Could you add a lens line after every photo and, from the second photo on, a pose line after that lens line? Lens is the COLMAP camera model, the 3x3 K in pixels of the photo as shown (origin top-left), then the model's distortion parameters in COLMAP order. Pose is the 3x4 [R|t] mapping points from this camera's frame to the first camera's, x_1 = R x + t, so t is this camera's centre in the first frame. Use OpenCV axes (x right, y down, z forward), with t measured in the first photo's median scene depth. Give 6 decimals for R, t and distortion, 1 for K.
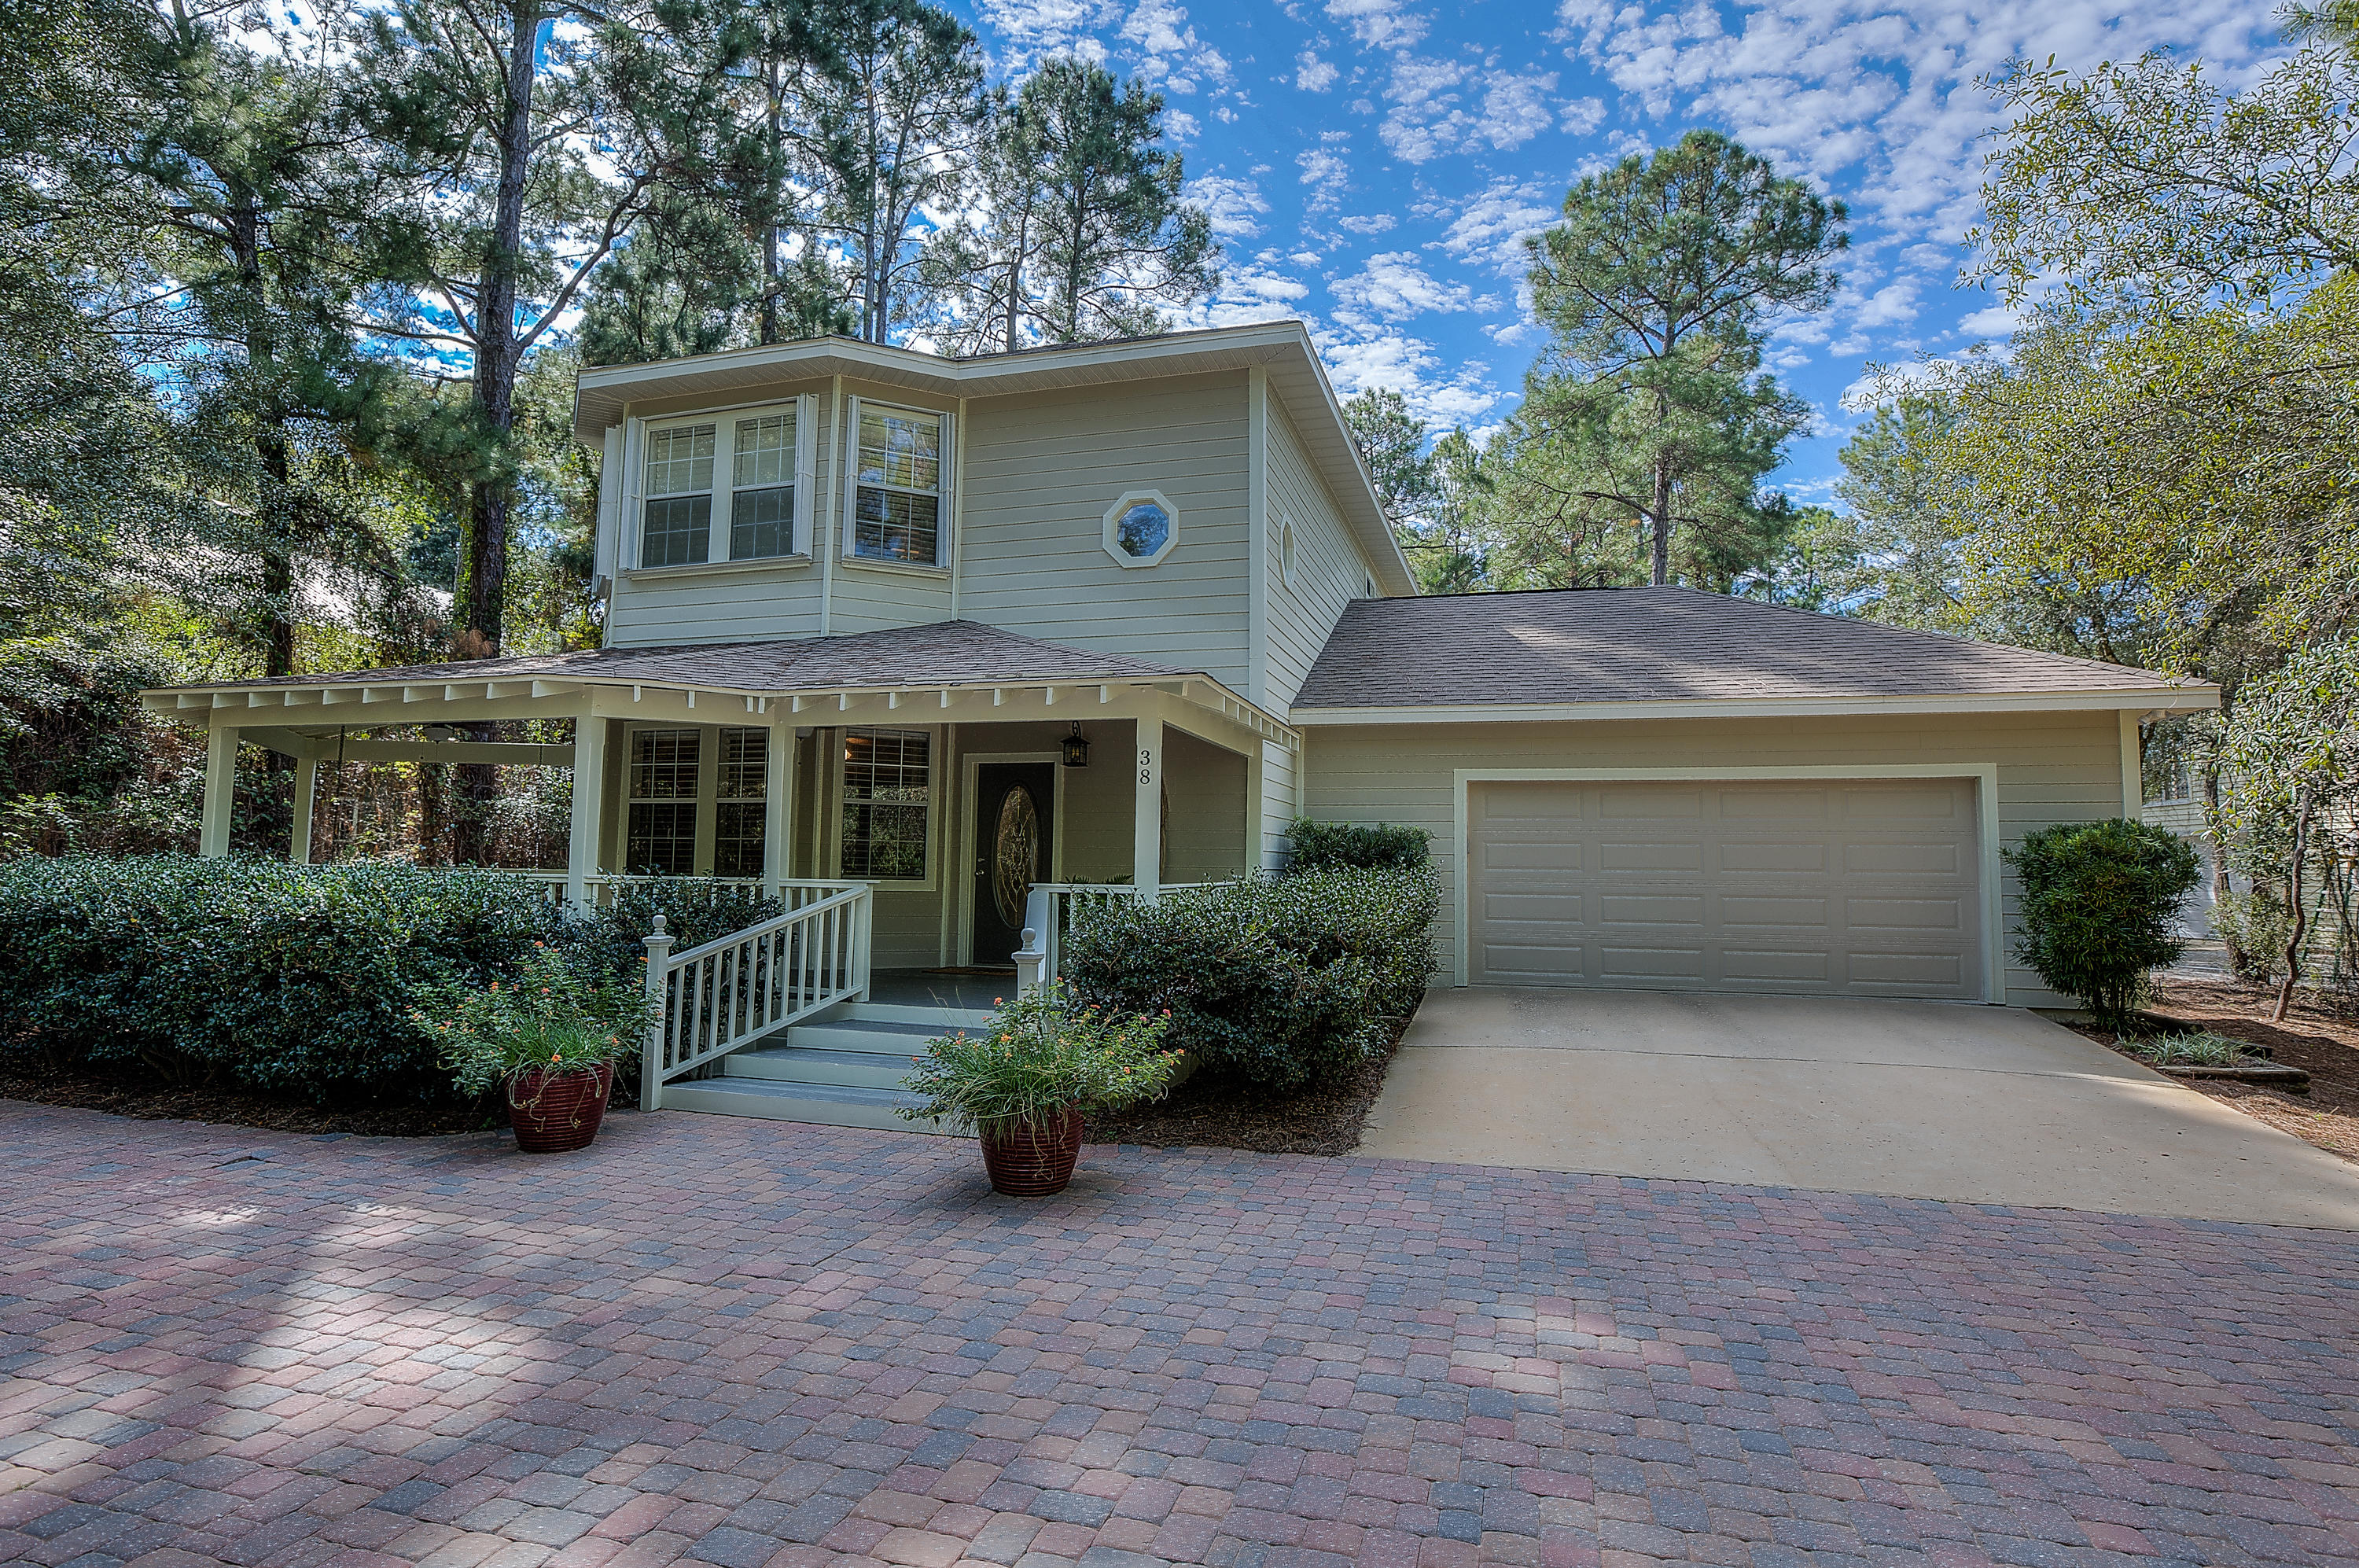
lens RADIAL K [[1100.5, 0, 1179.7], [0, 1100.5, 778.0], [0, 0, 1]] dist [-0.048562, 0.022201]
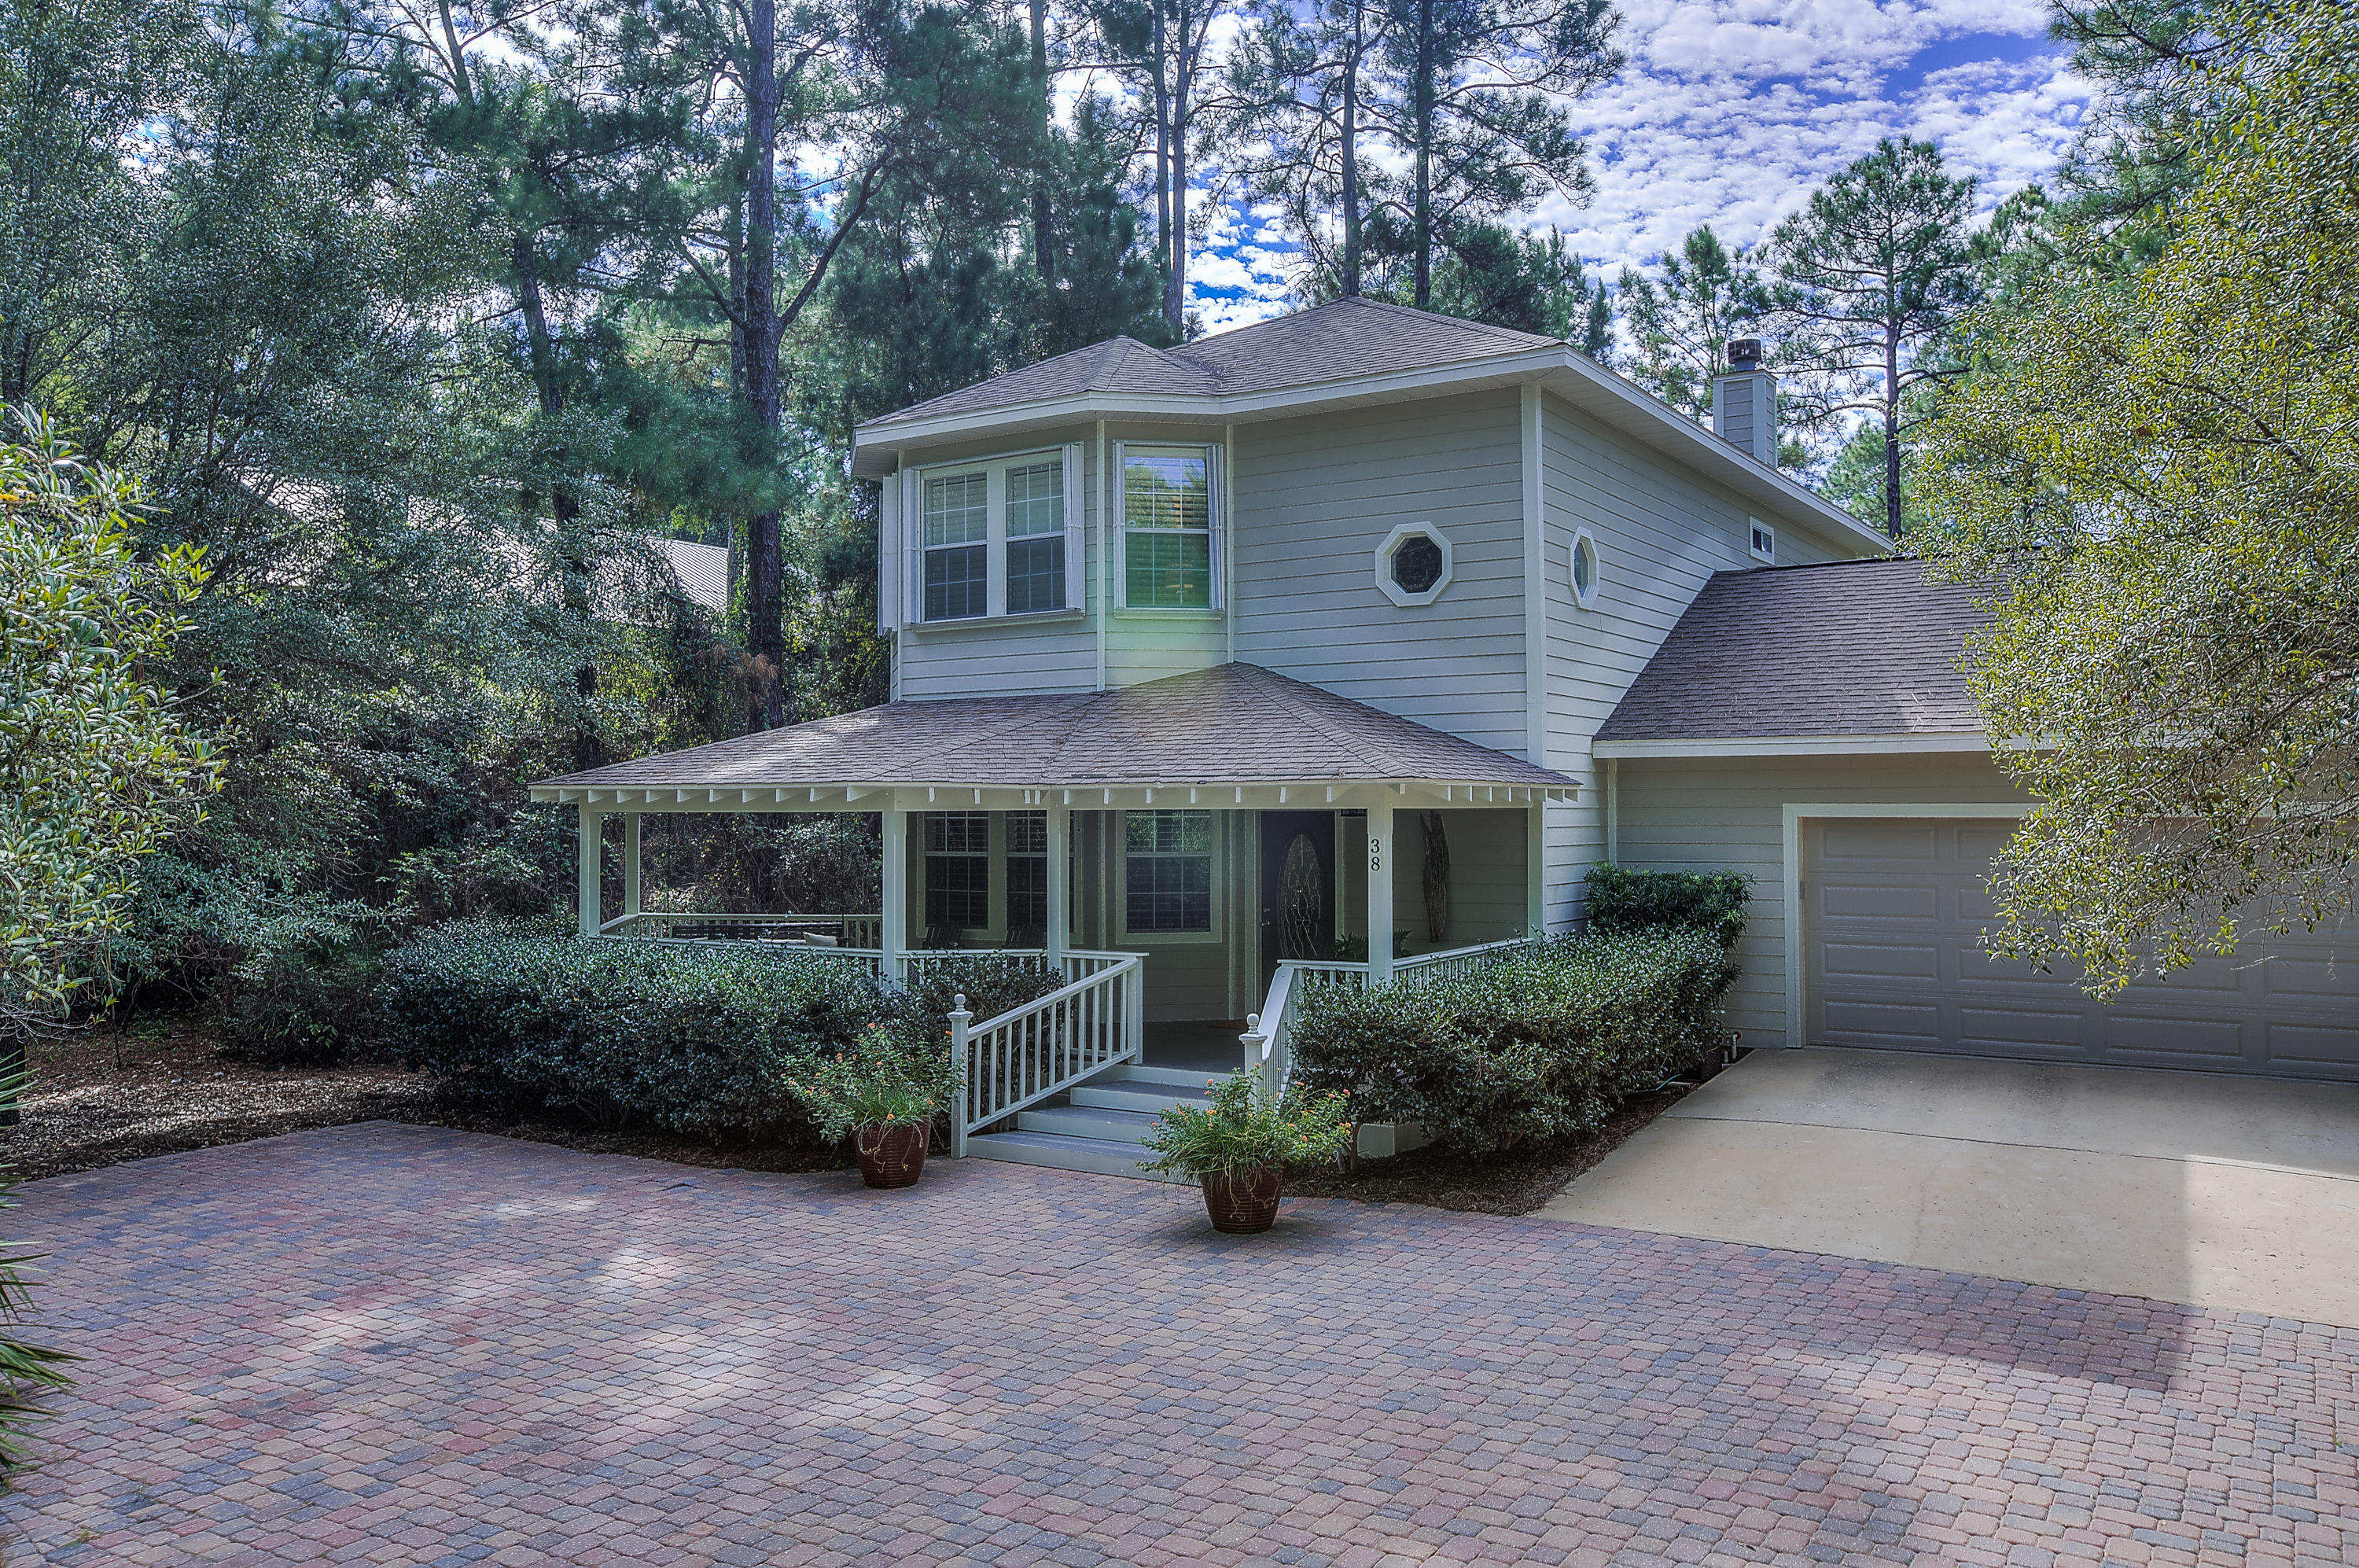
lens RADIAL K [[1613.2, 0, 1260.2], [0, 1613.2, 783.9], [0, 0, 1]] dist [-0.003755, -0.000635]
pose [[0.967324, -0.022279, -0.252564, 0.264239], [0.037343, 0.997787, 0.055010, -0.172607], [0.250779, -0.062644, 0.966015, -0.551646]]
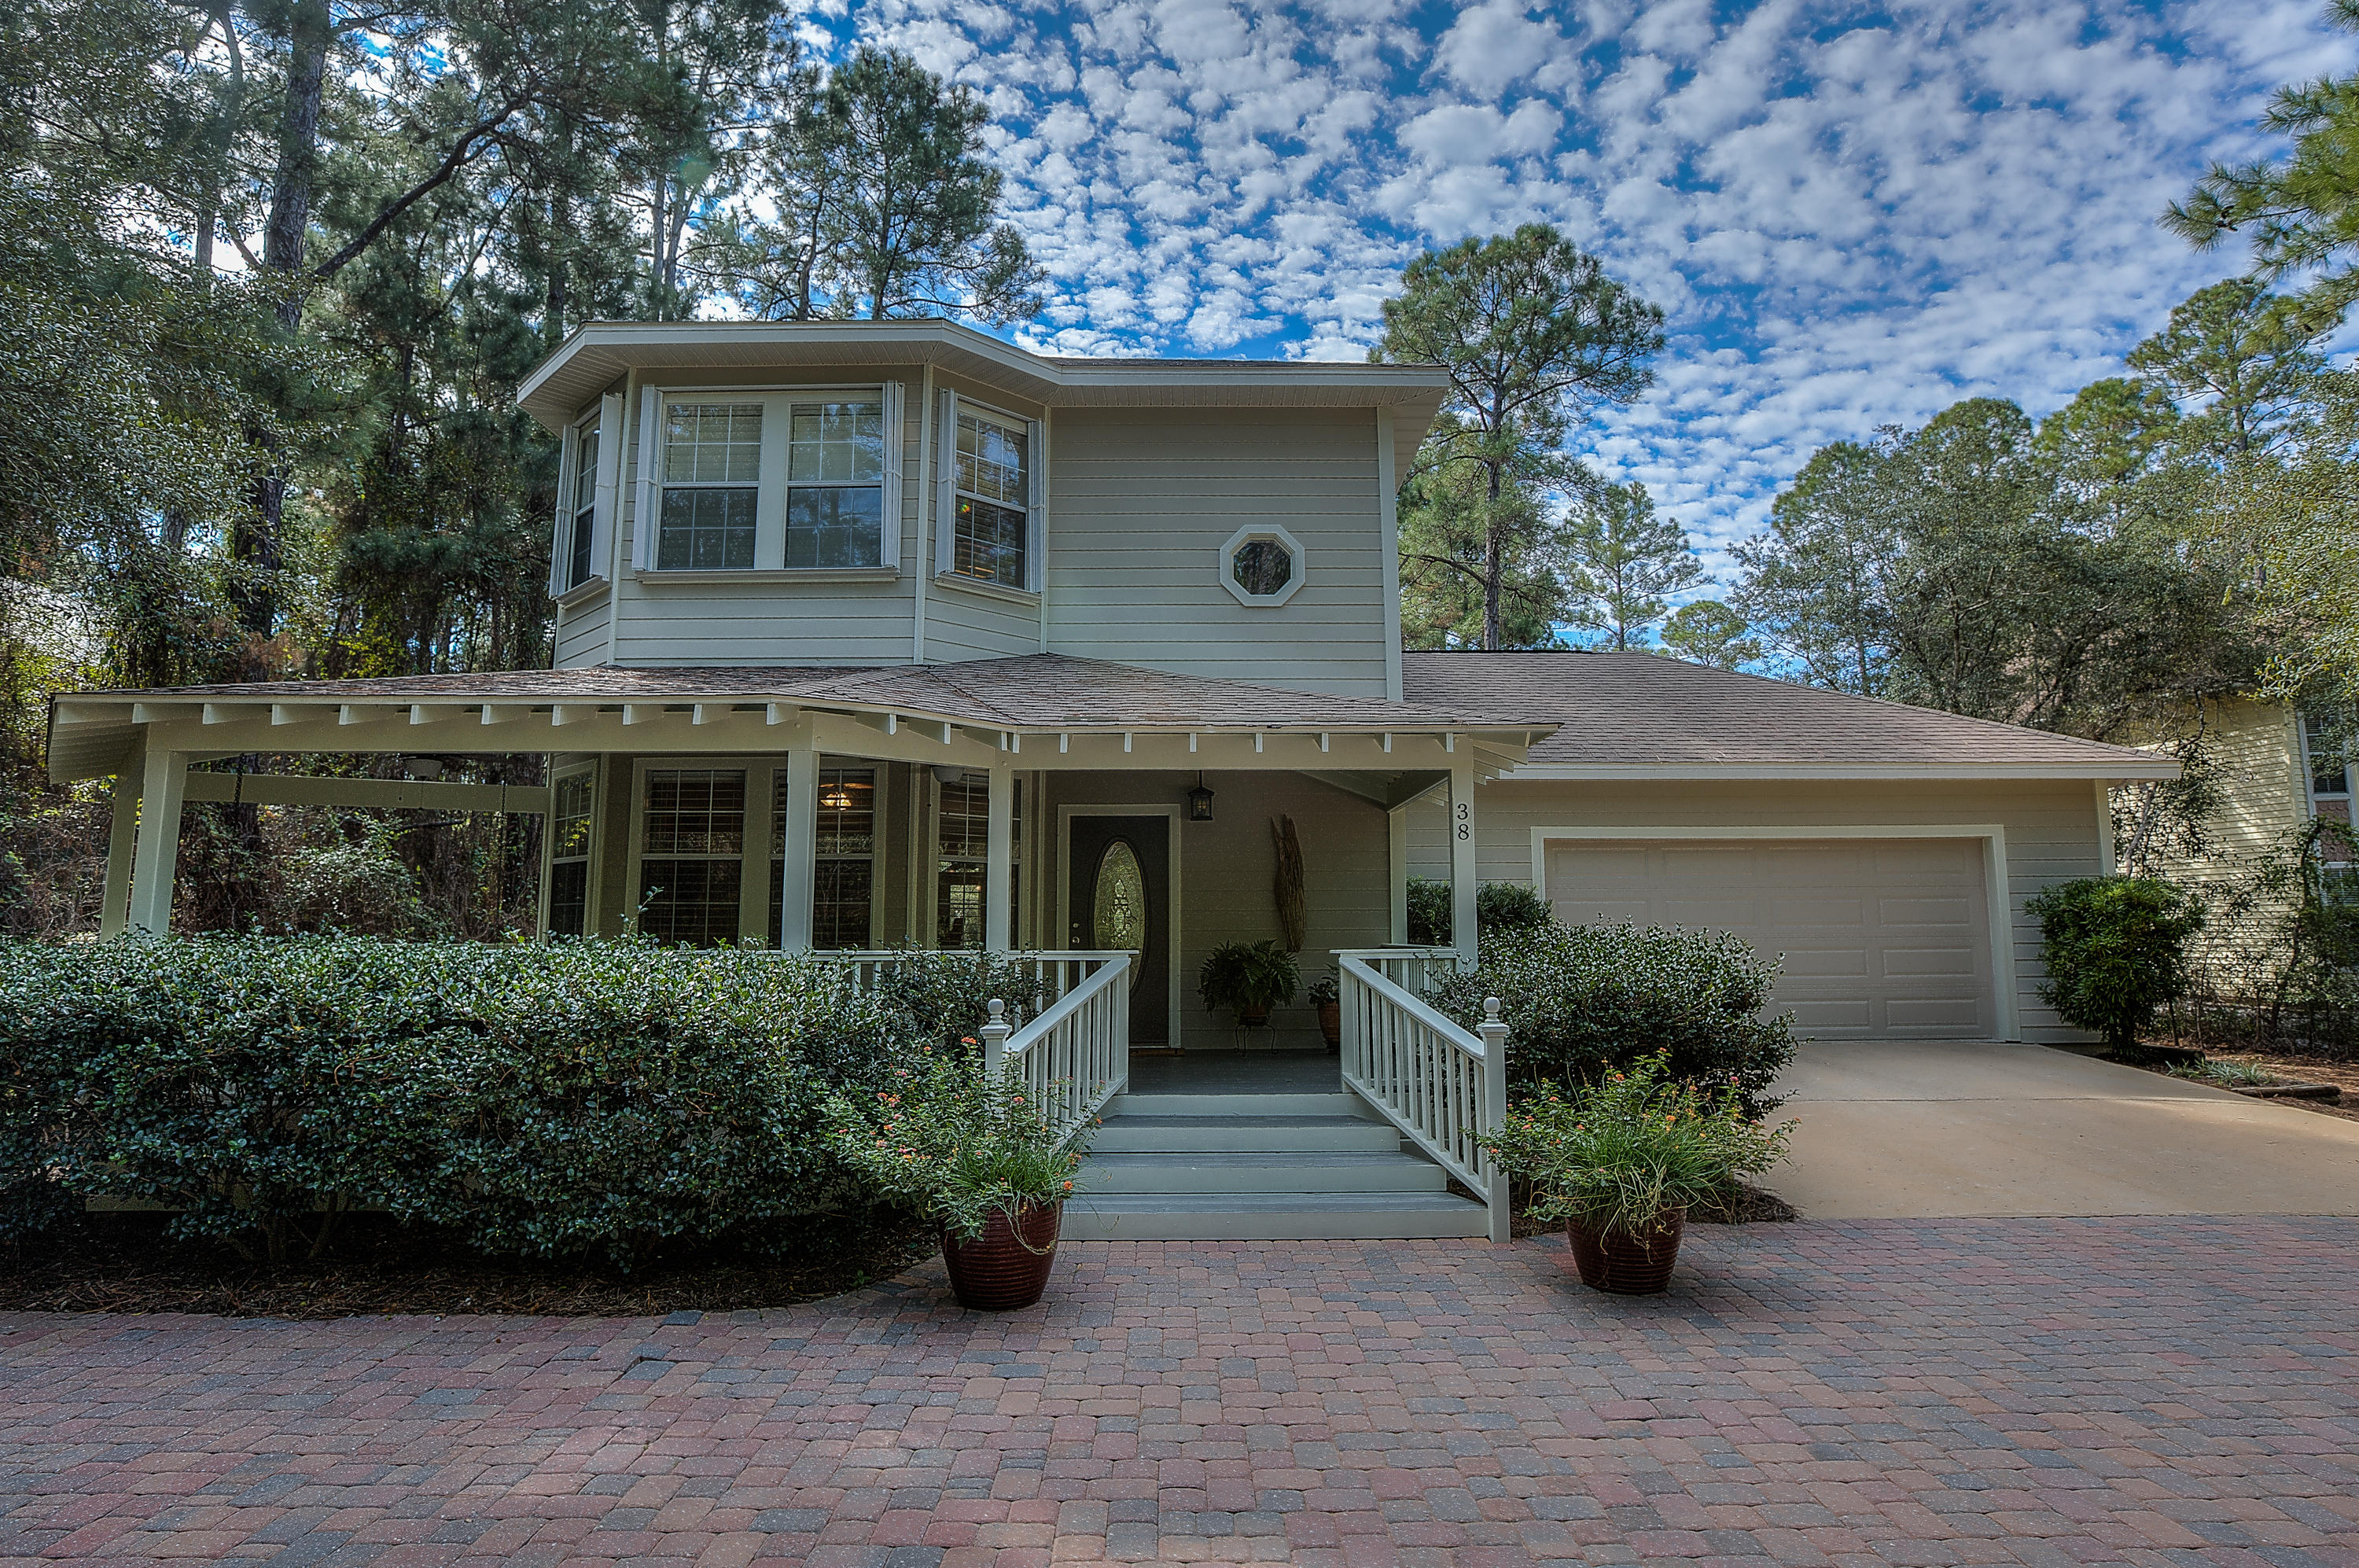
lens RADIAL K [[1157.5, 0, 1138.3], [0, 1157.5, 786.2], [0, 0, 1]] dist [-0.039580, 0.013804]
pose [[0.964289, 0.018451, 0.264208, -0.565198], [-0.007174, 0.999024, -0.043585, 0.004869], [-0.264754, 0.040133, 0.963480, 0.128271]]
